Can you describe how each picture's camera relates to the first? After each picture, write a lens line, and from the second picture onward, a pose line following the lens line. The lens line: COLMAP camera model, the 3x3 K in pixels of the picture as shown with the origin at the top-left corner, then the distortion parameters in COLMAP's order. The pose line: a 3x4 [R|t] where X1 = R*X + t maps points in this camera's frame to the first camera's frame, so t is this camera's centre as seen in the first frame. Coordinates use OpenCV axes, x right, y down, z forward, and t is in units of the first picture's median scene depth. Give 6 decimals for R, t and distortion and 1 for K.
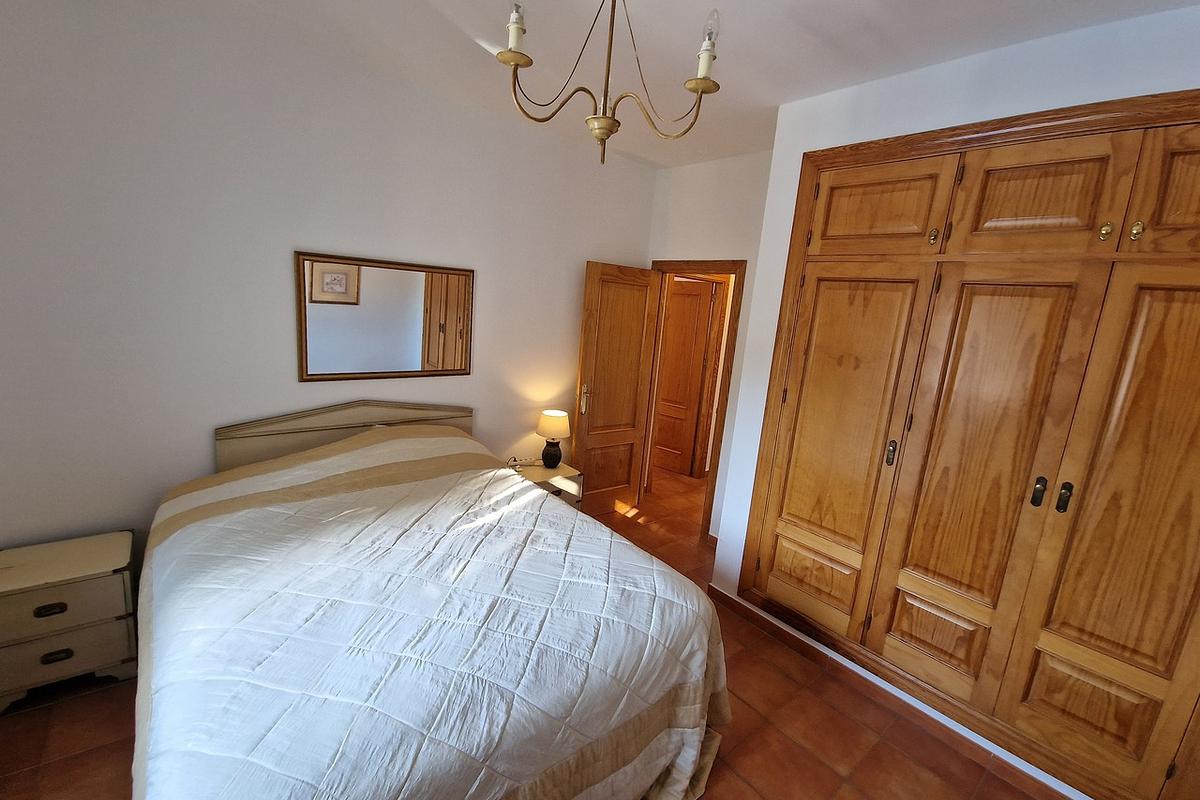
lens RADIAL K [[500.0, 0, 601.3], [0, 500.0, 402.3], [0, 0, 1]] dist [0.001004, 0.000117]
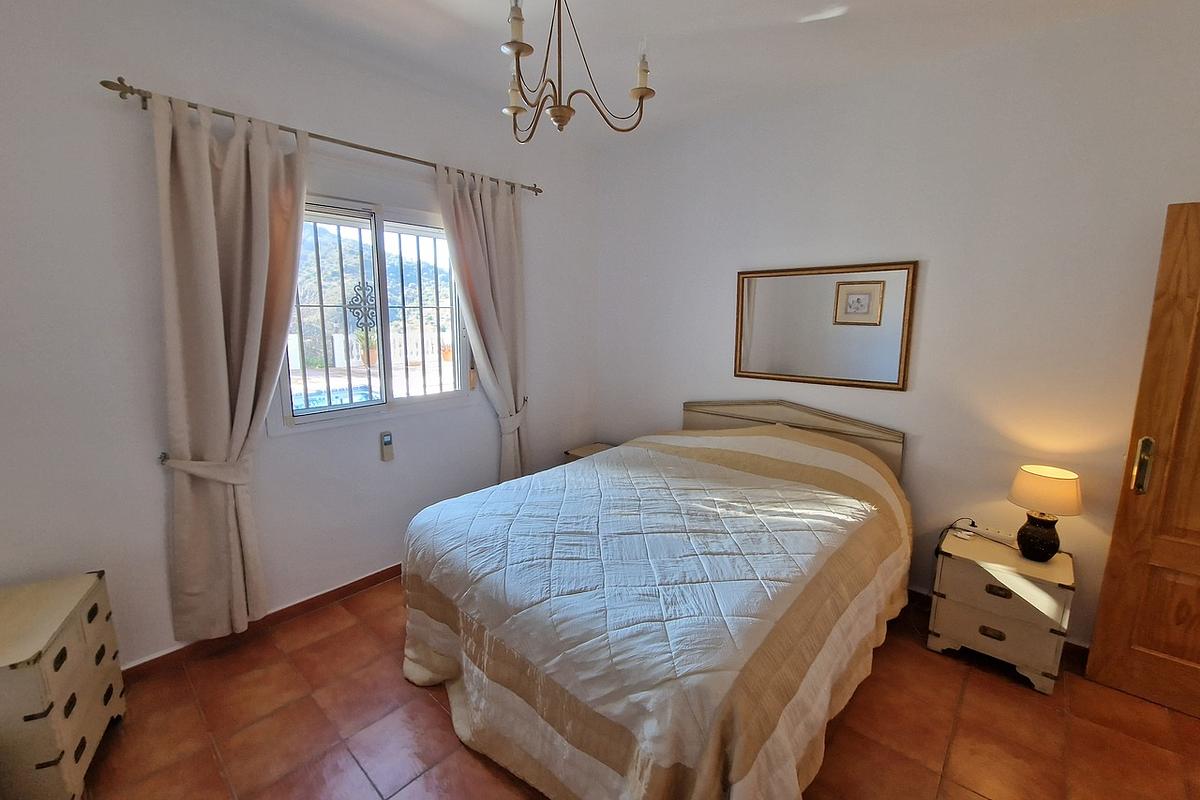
lens RADIAL K [[509.5, 0, 598.7], [0, 509.5, 397.2], [0, 0, 1]] dist [0.000195, 0.000092]
pose [[0.125795, 0.078214, -0.988968, 0.650123], [-0.191379, 0.980075, 0.053168, 0.007916], [0.973422, 0.182579, 0.138257, 0.534371]]
